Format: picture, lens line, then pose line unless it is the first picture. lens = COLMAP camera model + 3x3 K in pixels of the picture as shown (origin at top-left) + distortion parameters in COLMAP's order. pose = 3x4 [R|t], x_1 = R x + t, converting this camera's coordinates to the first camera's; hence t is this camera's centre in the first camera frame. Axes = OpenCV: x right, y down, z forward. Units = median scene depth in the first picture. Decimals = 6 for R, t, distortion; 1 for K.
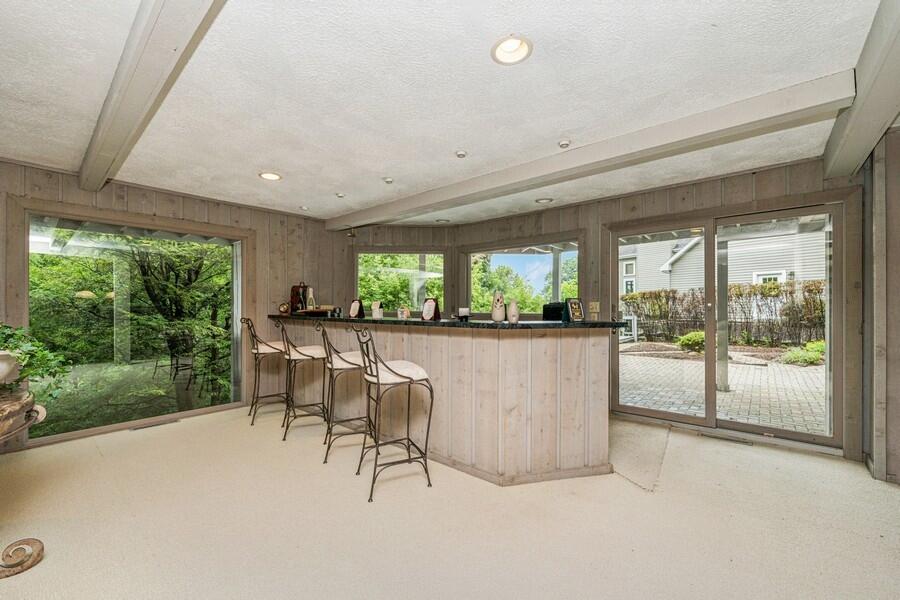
lens RADIAL K [[366.8, 0, 449.5], [0, 366.8, 304.3], [0, 0, 1]] dist [-0.000031, 0.000208]
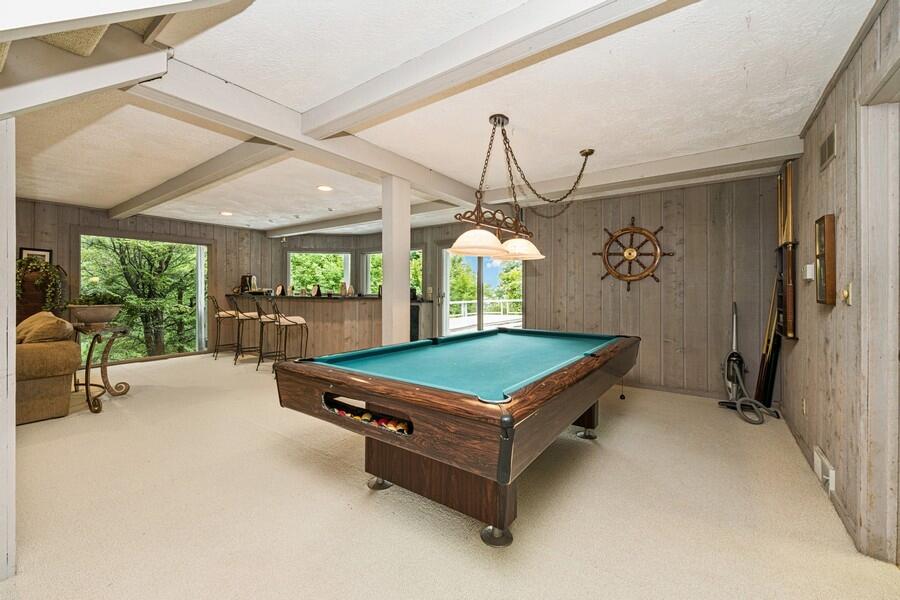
lens RADIAL K [[366.8, 0, 447.1], [0, 366.8, 292.3], [0, 0, 1]] dist [-0.000031, 0.000208]
pose [[0.996542, 0.003810, 0.083001, 0.180406], [-0.004587, 0.999947, 0.009169, 0.001129], [-0.082961, -0.009518, 0.996507, -0.361643]]
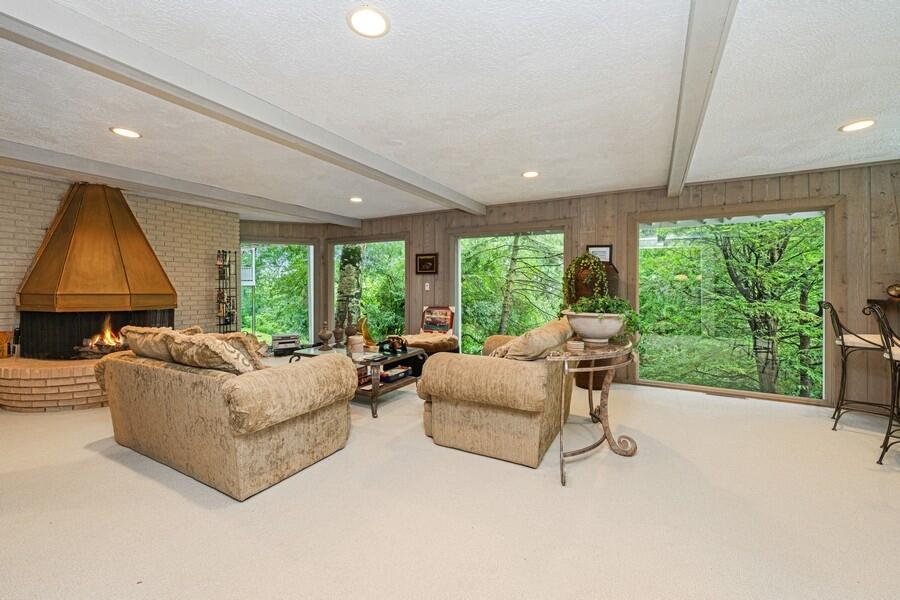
lens RADIAL K [[366.8, 0, 447.8], [0, 366.8, 285.5], [0, 0, 1]] dist [-0.000031, 0.000208]
pose [[0.206476, -0.000363, -0.978452, 0.048626], [0.000251, 1.000000, -0.000318, -0.000148], [0.978452, -0.000180, 0.206477, -0.017945]]
